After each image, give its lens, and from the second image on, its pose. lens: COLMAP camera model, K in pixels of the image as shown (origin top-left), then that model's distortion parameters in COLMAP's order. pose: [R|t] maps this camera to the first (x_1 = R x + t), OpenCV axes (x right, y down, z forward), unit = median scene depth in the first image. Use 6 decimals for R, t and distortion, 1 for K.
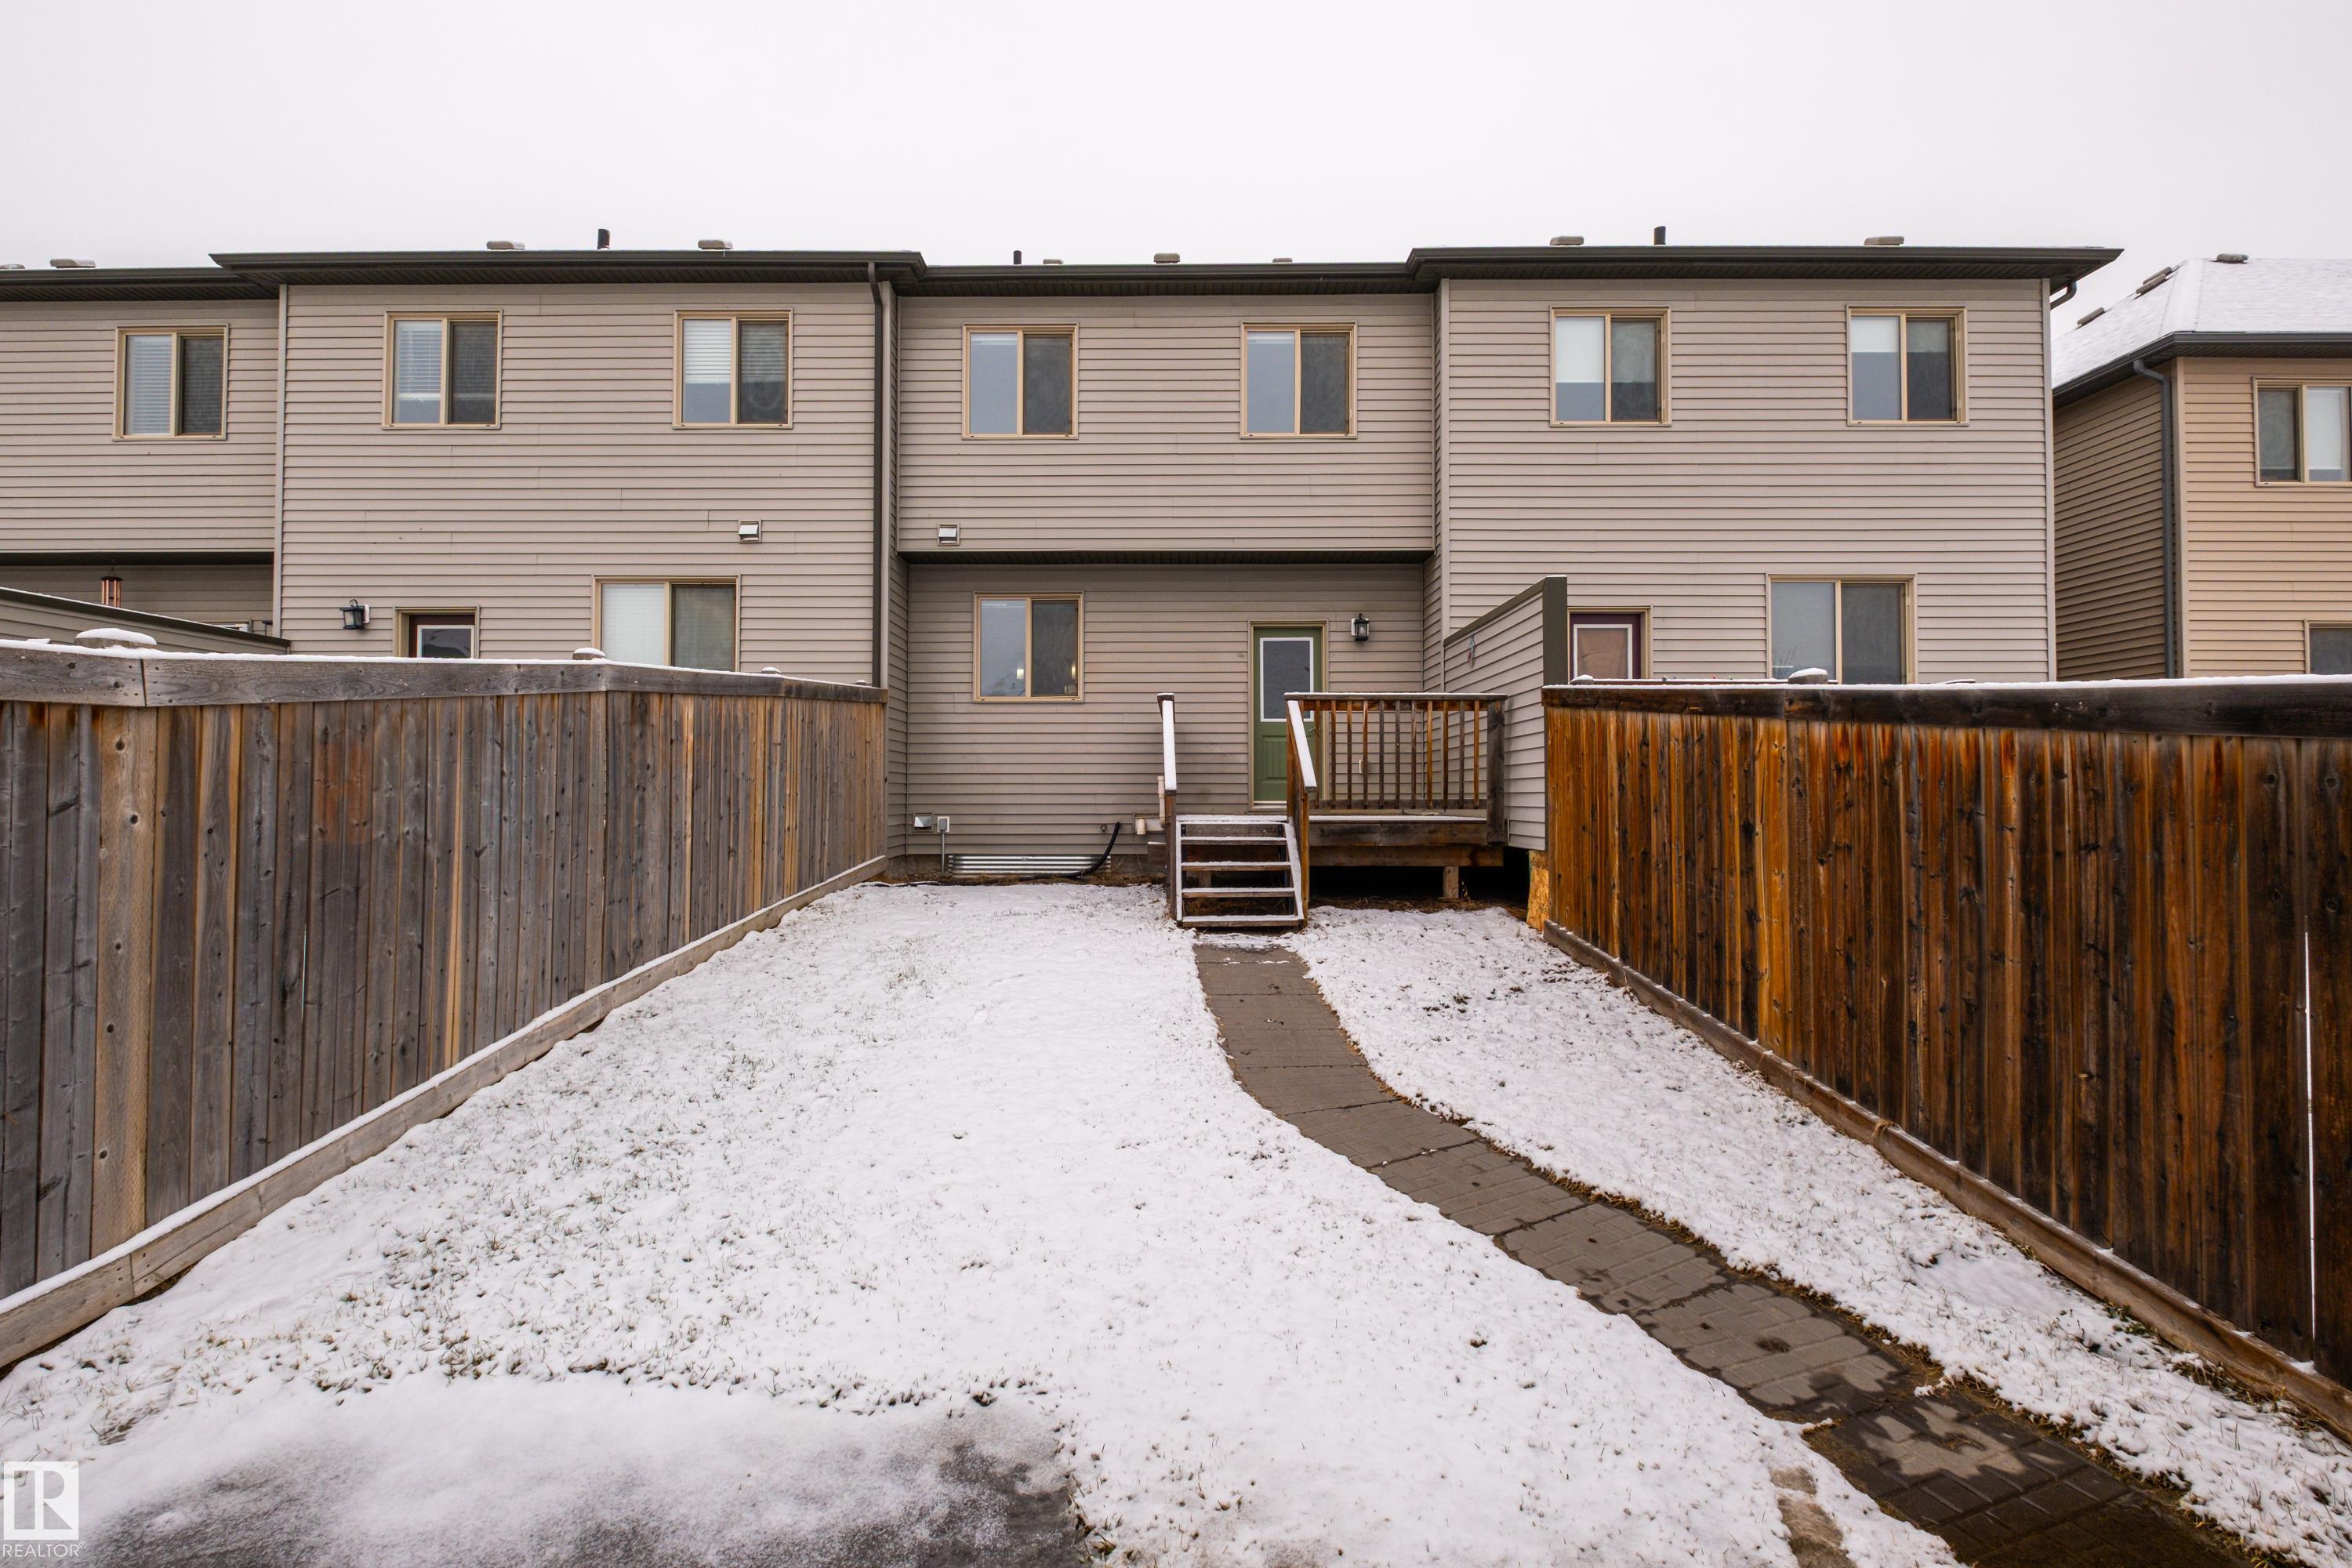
lens RADIAL K [[1028.7, 0, 1131.1], [0, 1028.7, 789.5], [0, 0, 1]] dist [0.007002, -0.004854]
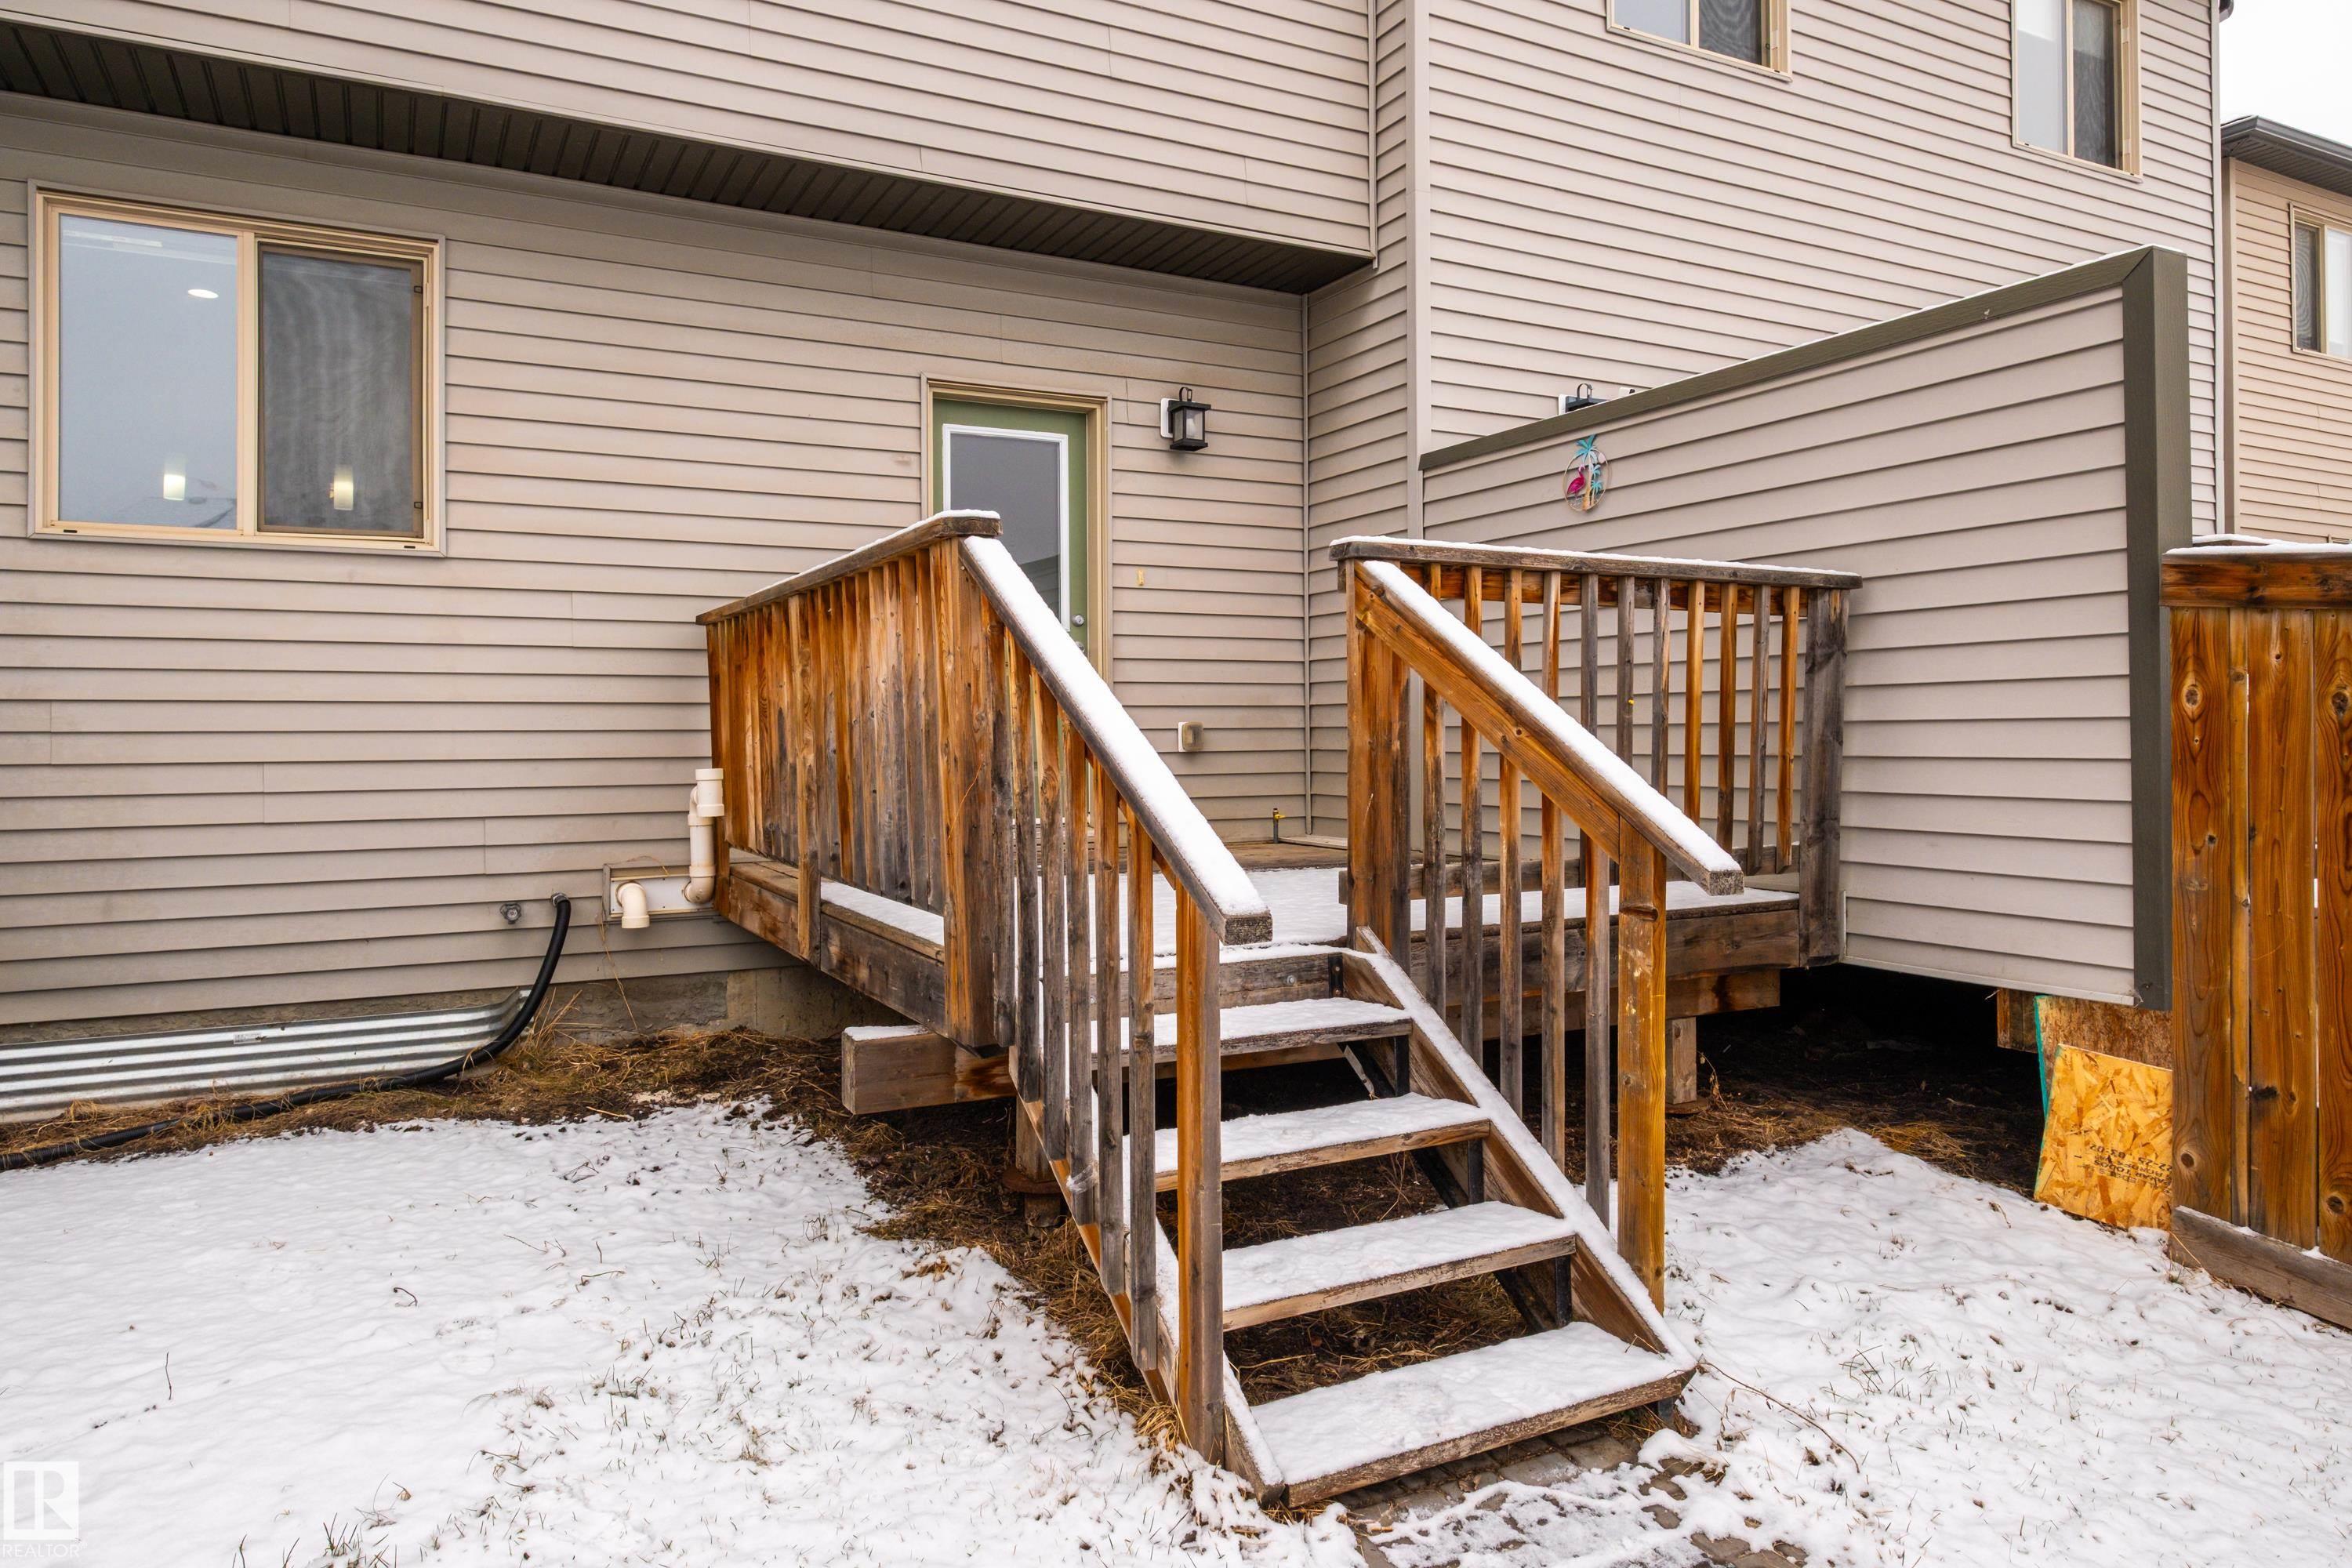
lens RADIAL K [[1407.8, 0, 1227.4], [0, 1407.8, 720.7], [0, 0, 1]] dist [0.004855, -0.001967]
pose [[0.843711, -0.003441, 0.536786, -0.178387], [0.007584, 0.999956, -0.005510, -0.055005], [-0.536743, 0.008720, 0.843701, 1.032690]]
